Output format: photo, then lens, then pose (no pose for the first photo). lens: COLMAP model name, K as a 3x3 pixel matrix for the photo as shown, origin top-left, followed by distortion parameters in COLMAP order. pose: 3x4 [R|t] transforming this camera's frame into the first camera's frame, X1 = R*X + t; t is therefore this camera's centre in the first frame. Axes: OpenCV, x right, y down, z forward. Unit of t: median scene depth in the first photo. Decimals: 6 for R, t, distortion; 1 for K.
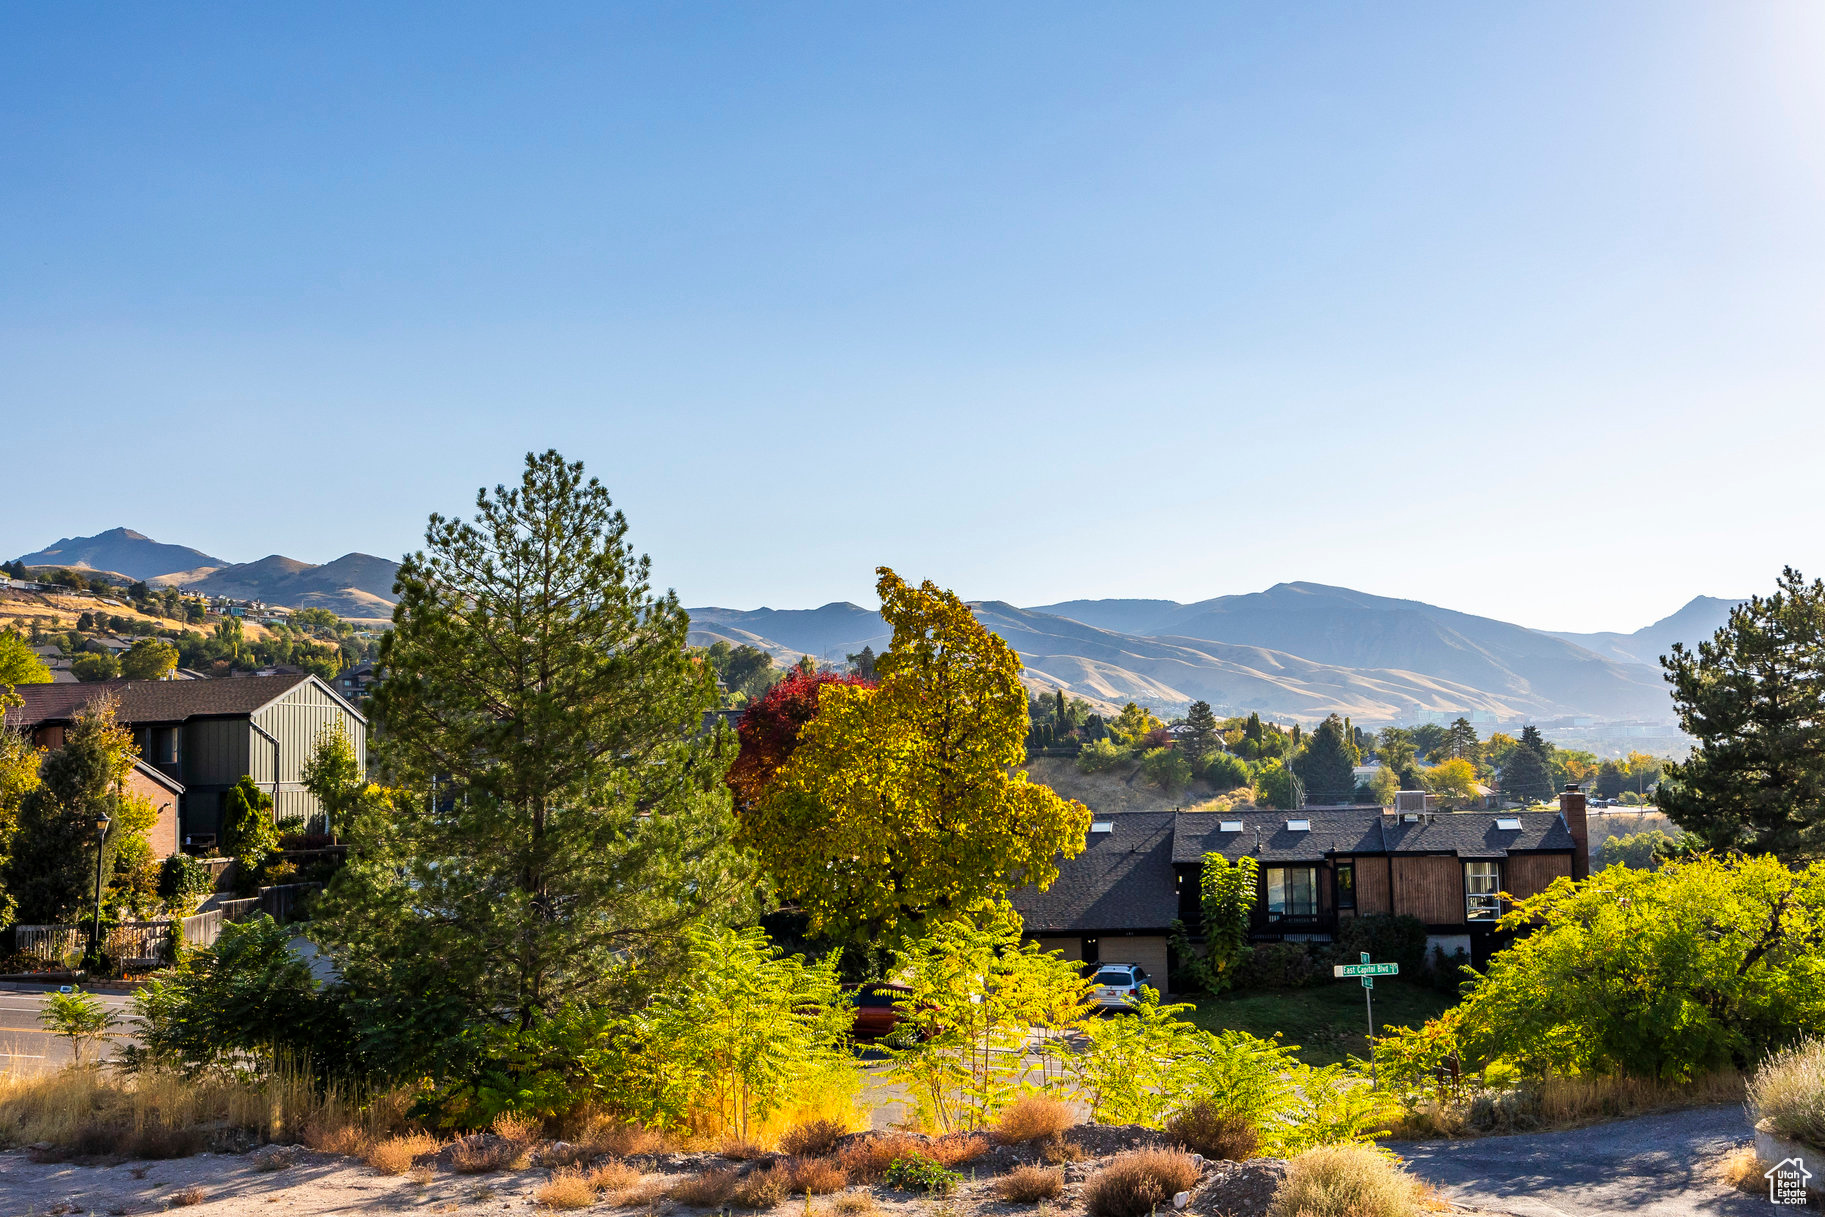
lens RADIAL K [[1519.5, 0, 1031.5], [0, 1519.5, 559.6], [0, 0, 1]] dist [-0.004049, -0.000403]
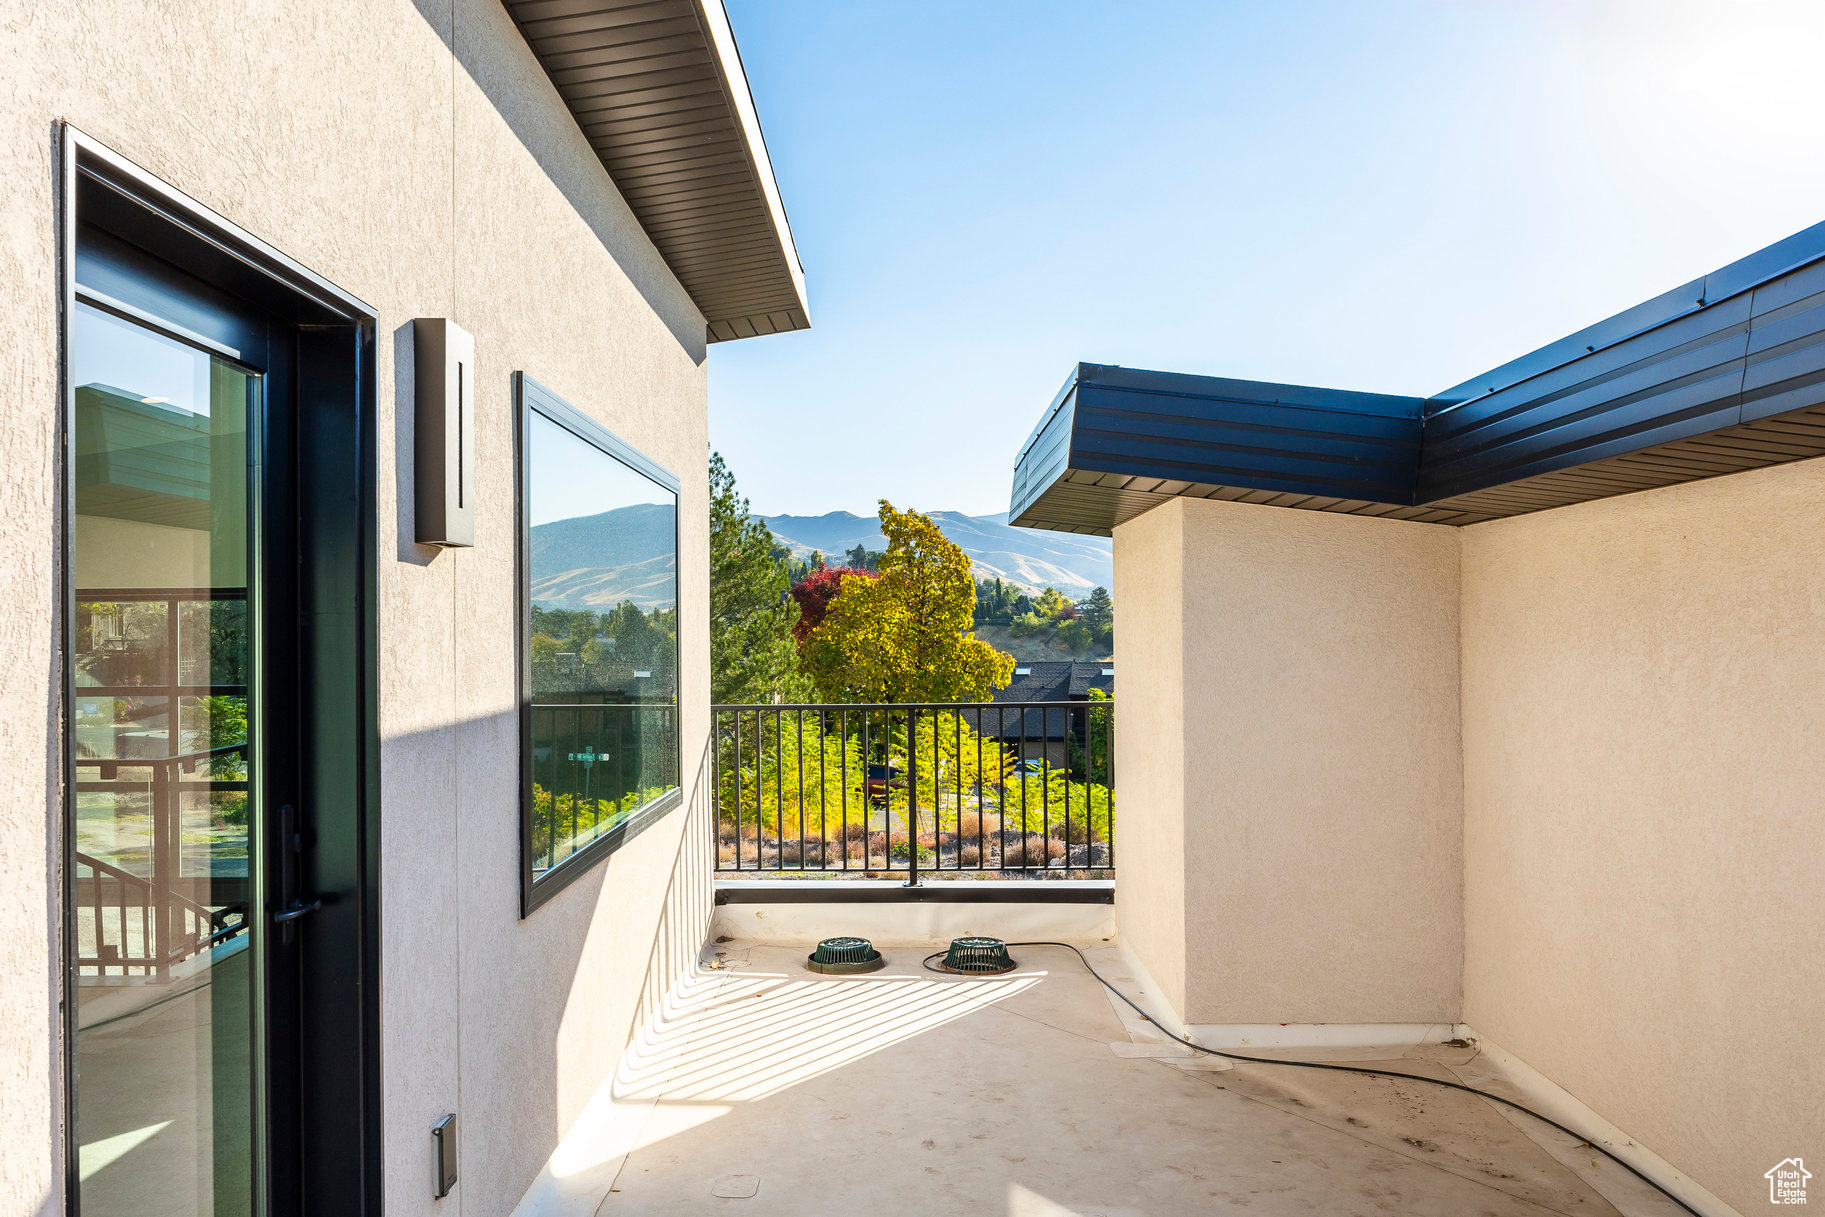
lens RADIAL K [[1316.0, 0, 912.5], [0, 1316.0, 608.5], [0, 0, 1]] dist [-0.001983, -0.000045]
pose [[0.998650, 0.016337, -0.049305, 0.000227], [-0.010559, 0.993282, 0.115239, -0.039301], [0.050857, -0.114563, 0.992113, -0.332291]]
